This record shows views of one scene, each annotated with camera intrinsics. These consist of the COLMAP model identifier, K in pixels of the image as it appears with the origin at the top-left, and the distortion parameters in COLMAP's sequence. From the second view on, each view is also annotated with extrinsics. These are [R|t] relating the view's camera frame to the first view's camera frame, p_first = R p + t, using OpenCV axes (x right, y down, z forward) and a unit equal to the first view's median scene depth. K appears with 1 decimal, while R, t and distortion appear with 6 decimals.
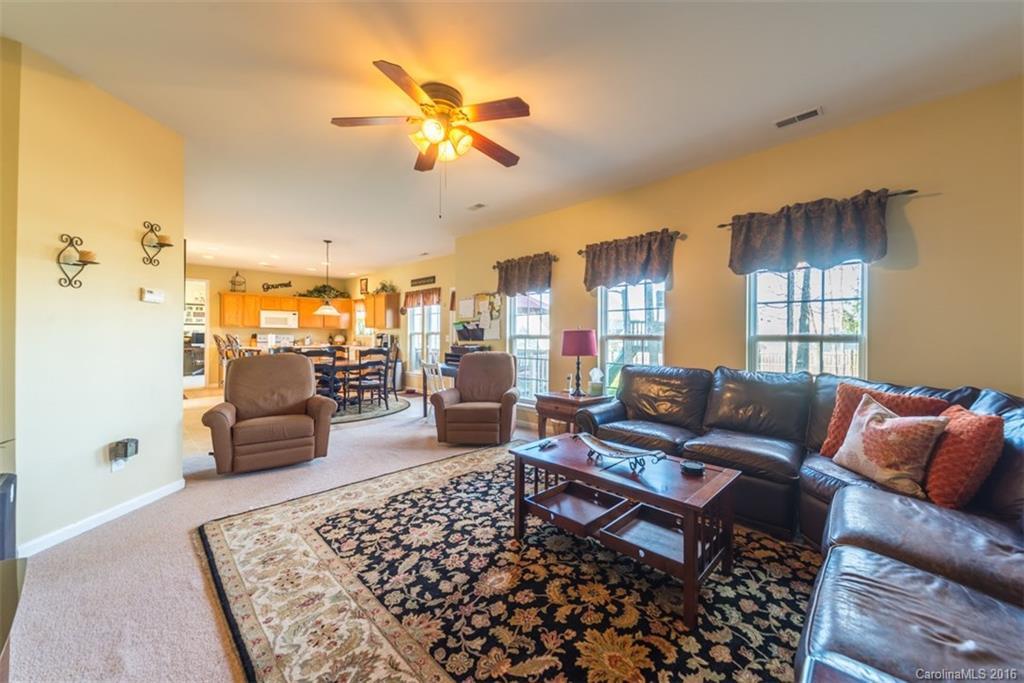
lens RADIAL K [[385.5, 0, 542.8], [0, 385.5, 337.5], [0, 0, 1]] dist [0.011942, -0.002426]
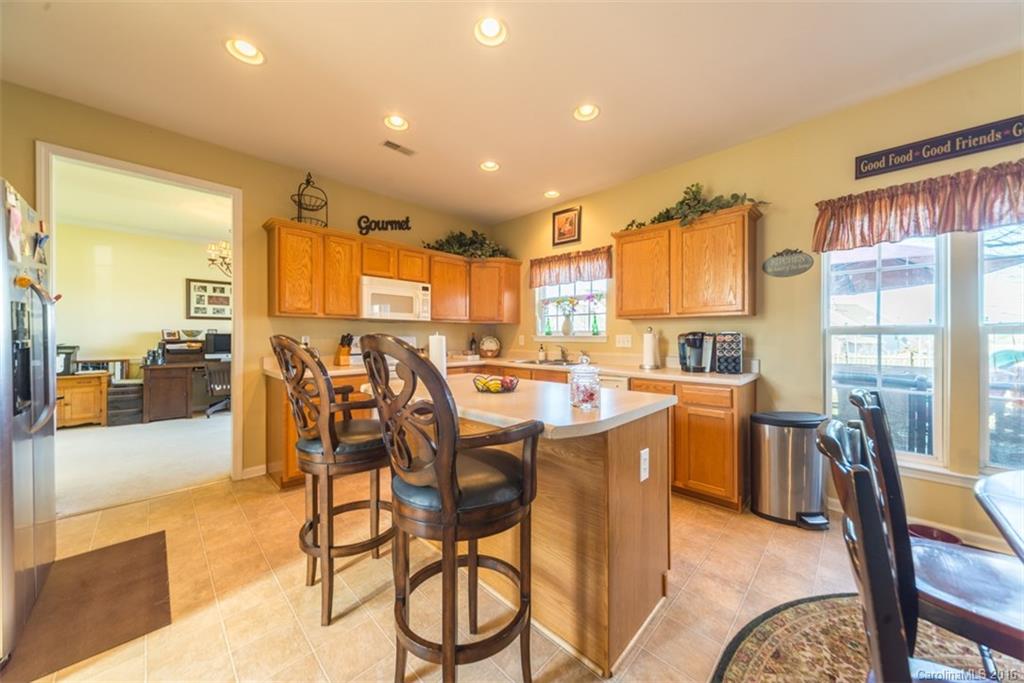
lens RADIAL K [[385.5, 0, 524.5], [0, 385.5, 336.1], [0, 0, 1]] dist [0.011942, -0.002426]
pose [[0.997990, -0.010620, -0.062470, -0.503211], [0.011085, 0.999913, 0.007103, -0.008996], [0.062389, -0.007782, 0.998022, 0.574200]]
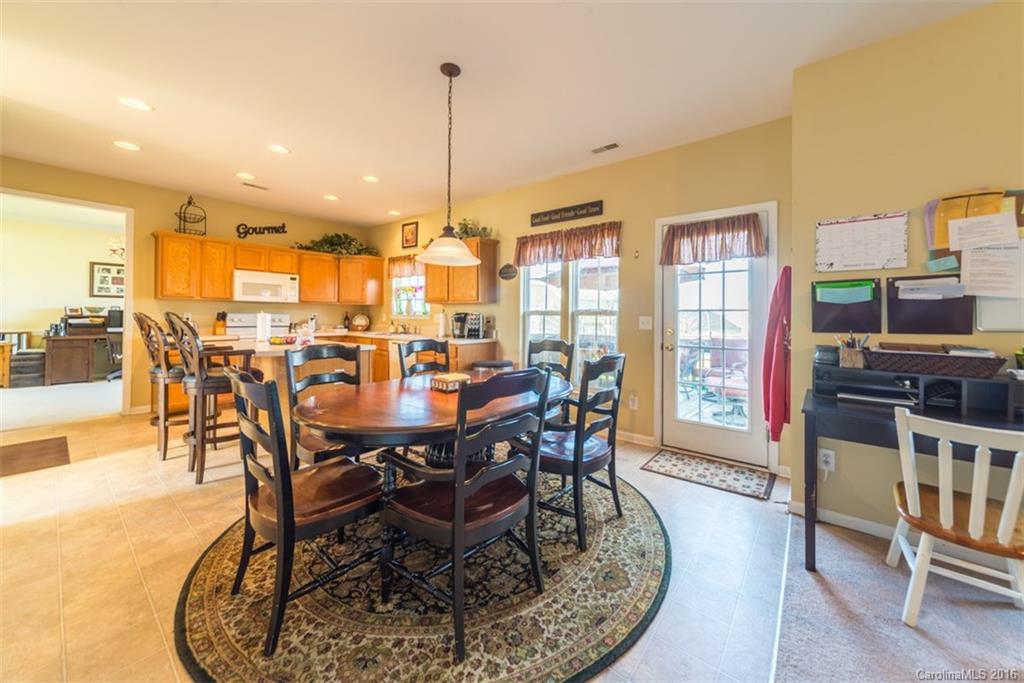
lens RADIAL K [[385.5, 0, 540.2], [0, 385.5, 312.1], [0, 0, 1]] dist [0.011942, -0.002426]
pose [[0.997278, -0.000531, 0.073728, -0.313069], [0.000655, 0.999998, -0.001657, -0.008694], [-0.073727, 0.001700, 0.997277, 0.389767]]
